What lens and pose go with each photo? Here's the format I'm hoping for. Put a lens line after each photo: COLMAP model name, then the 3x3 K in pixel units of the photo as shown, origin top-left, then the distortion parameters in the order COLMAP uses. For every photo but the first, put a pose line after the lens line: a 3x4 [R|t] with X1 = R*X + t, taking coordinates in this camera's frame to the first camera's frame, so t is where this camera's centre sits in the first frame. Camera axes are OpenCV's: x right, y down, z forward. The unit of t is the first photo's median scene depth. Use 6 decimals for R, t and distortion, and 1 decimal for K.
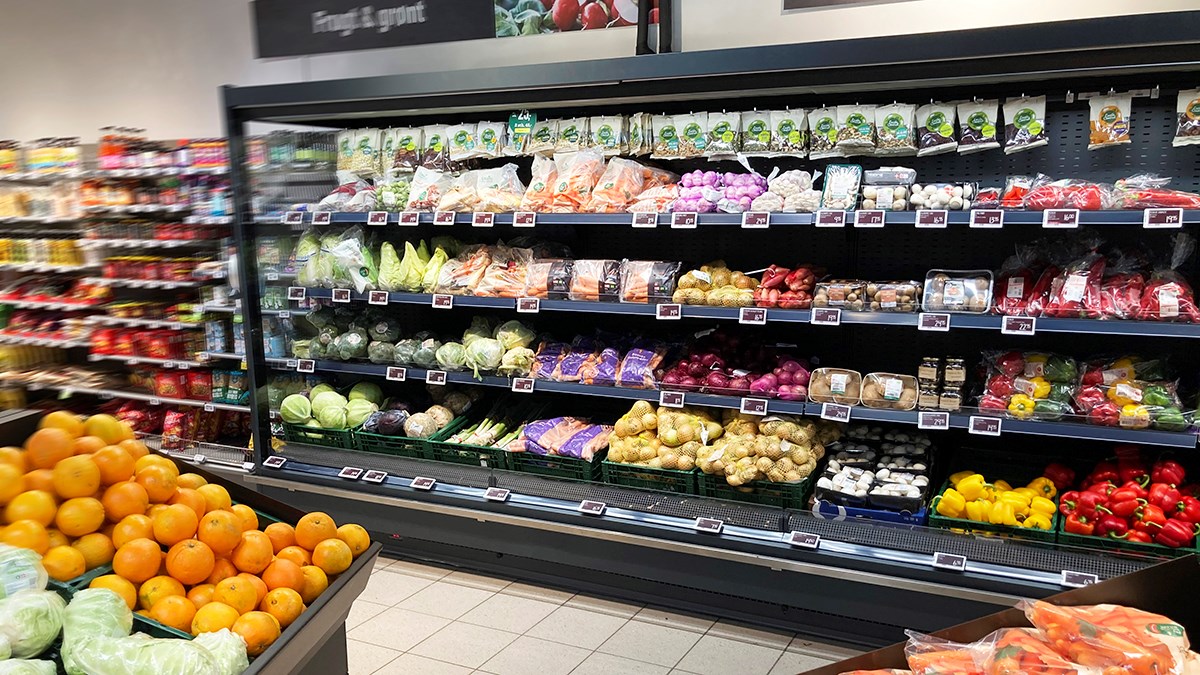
lens RADIAL K [[968.6, 0, 603.2], [0, 968.6, 324.8], [0, 0, 1]] dist [0.047998, -0.009583]
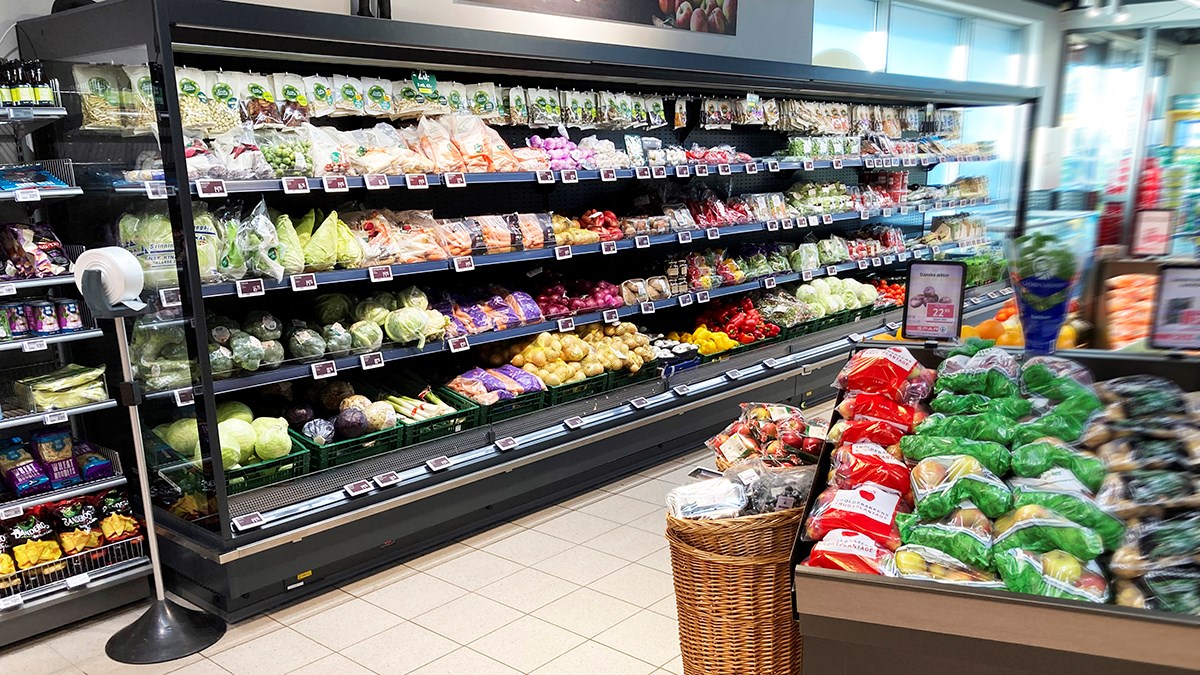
lens RADIAL K [[1050.7, 0, 600.0], [0, 1050.7, 337.5], [0, 0, 1]] dist [0.002234, -0.000905]
pose [[0.262702, -0.159901, 0.951535, -1.115093], [0.141436, 0.981902, 0.125956, -0.063912], [-0.954455, 0.101492, 0.280563, 0.563564]]
